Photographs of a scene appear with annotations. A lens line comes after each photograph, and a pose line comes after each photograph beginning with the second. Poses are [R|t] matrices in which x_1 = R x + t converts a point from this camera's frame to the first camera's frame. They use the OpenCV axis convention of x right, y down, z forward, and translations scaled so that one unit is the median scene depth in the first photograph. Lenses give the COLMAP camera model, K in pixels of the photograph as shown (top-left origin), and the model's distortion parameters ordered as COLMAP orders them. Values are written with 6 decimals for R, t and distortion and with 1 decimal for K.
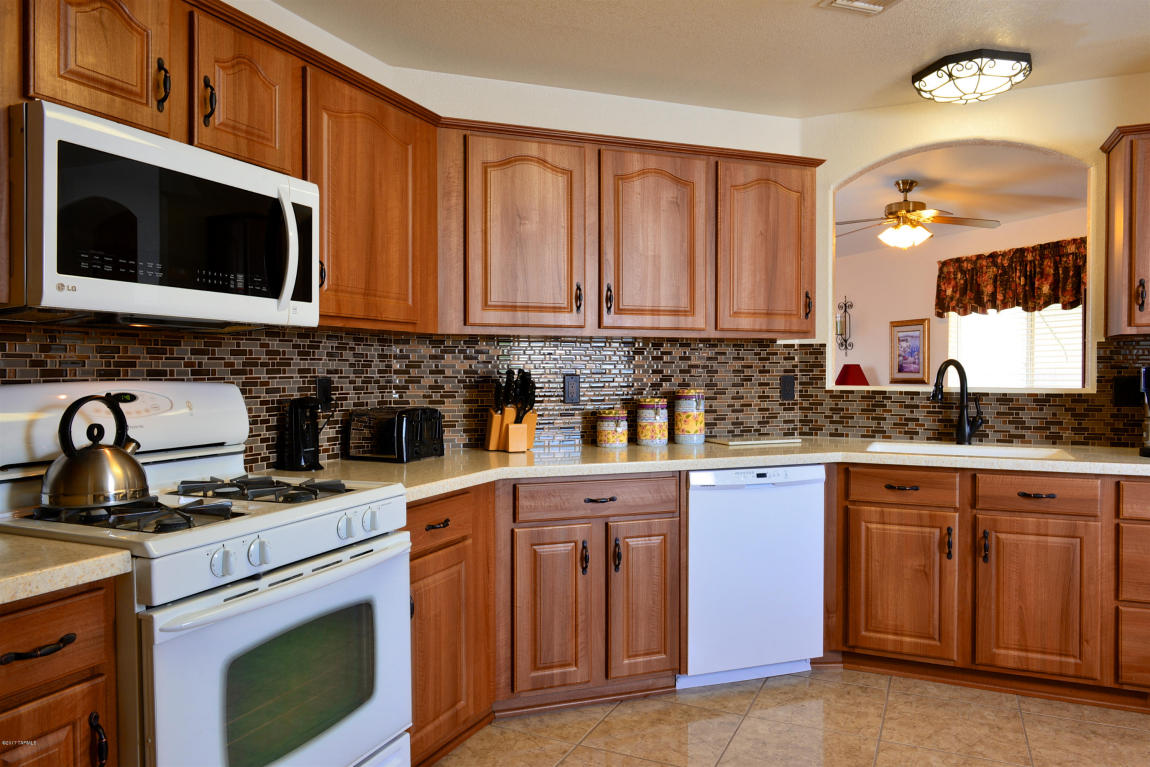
lens RADIAL K [[808.9, 0, 563.5], [0, 808.9, 383.0], [0, 0, 1]] dist [-0.014197, -0.004325]
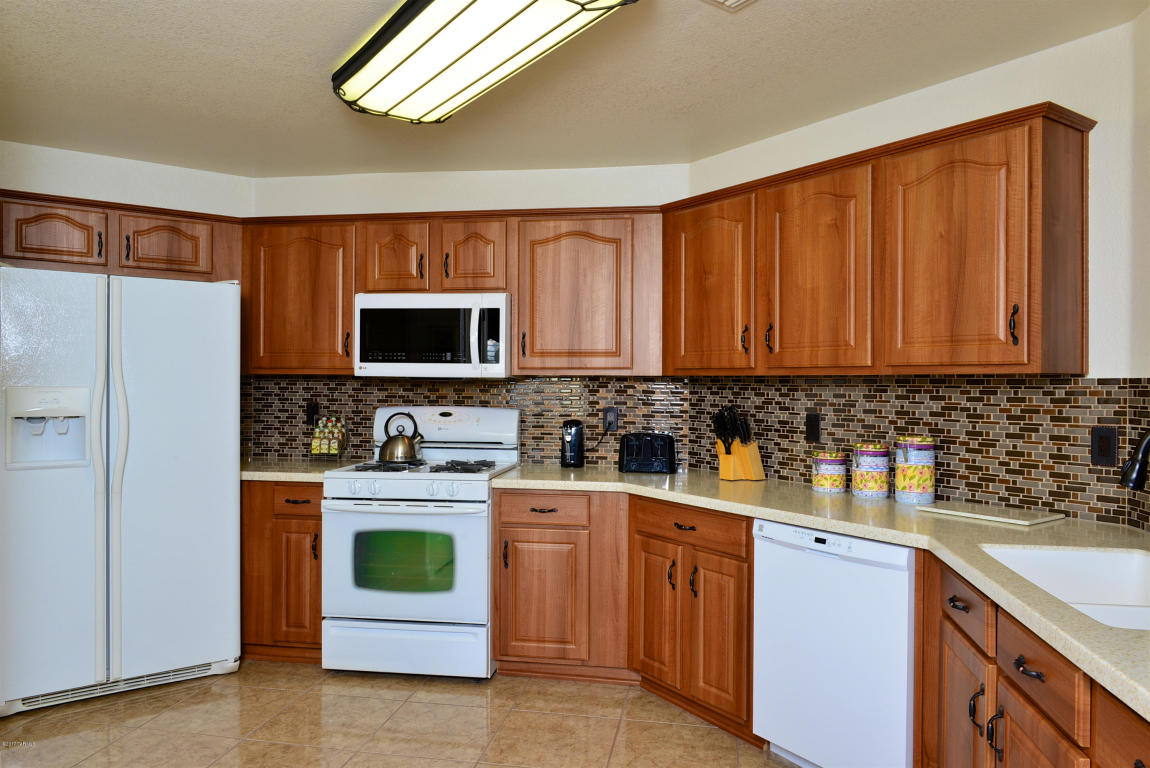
lens RADIAL K [[808.9, 0, 567.8], [0, 808.9, 380.6], [0, 0, 1]] dist [-0.014197, -0.004325]
pose [[0.231355, 0.002368, -0.972866, 0.938136], [-0.020310, 0.999791, -0.002396, -0.042463], [0.972657, 0.020313, 0.231355, 0.508208]]
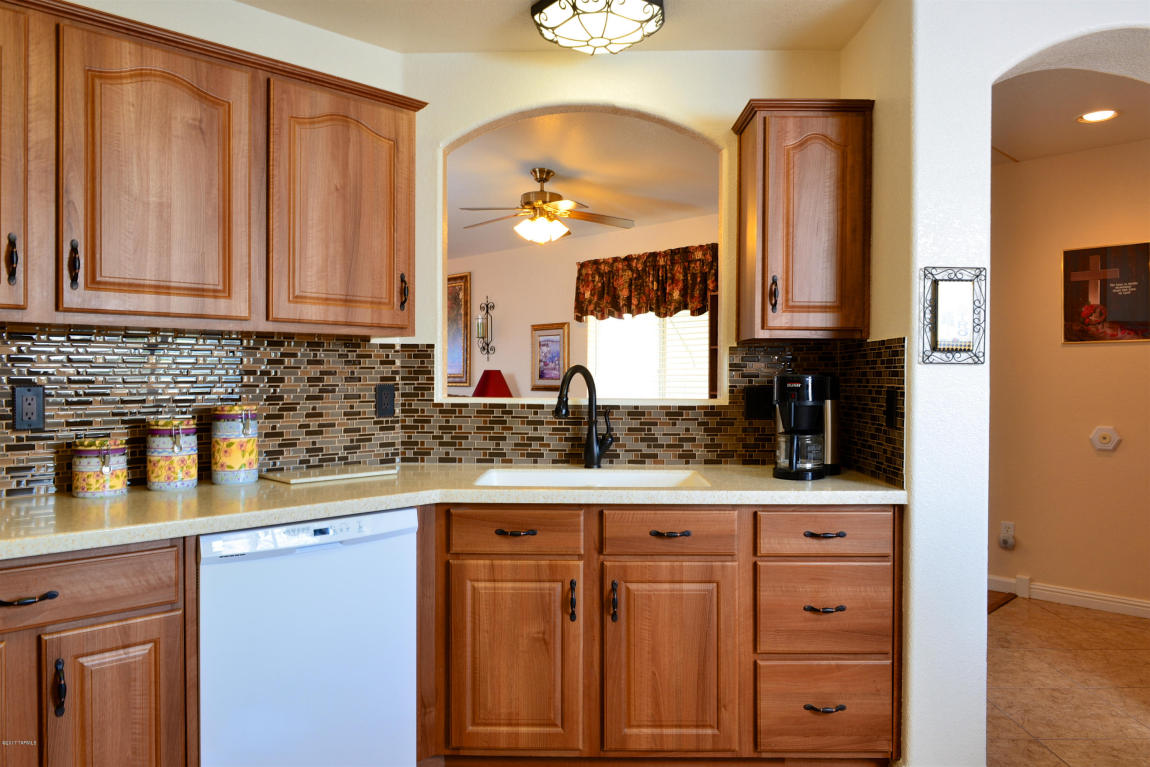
lens RADIAL K [[808.9, 0, 581.0], [0, 808.9, 384.2], [0, 0, 1]] dist [-0.014197, -0.004325]
pose [[0.910676, -0.001024, 0.413119, 0.151582], [0.002750, 0.999990, -0.003585, -0.007563], [-0.413111, 0.004400, 0.910670, 0.263095]]
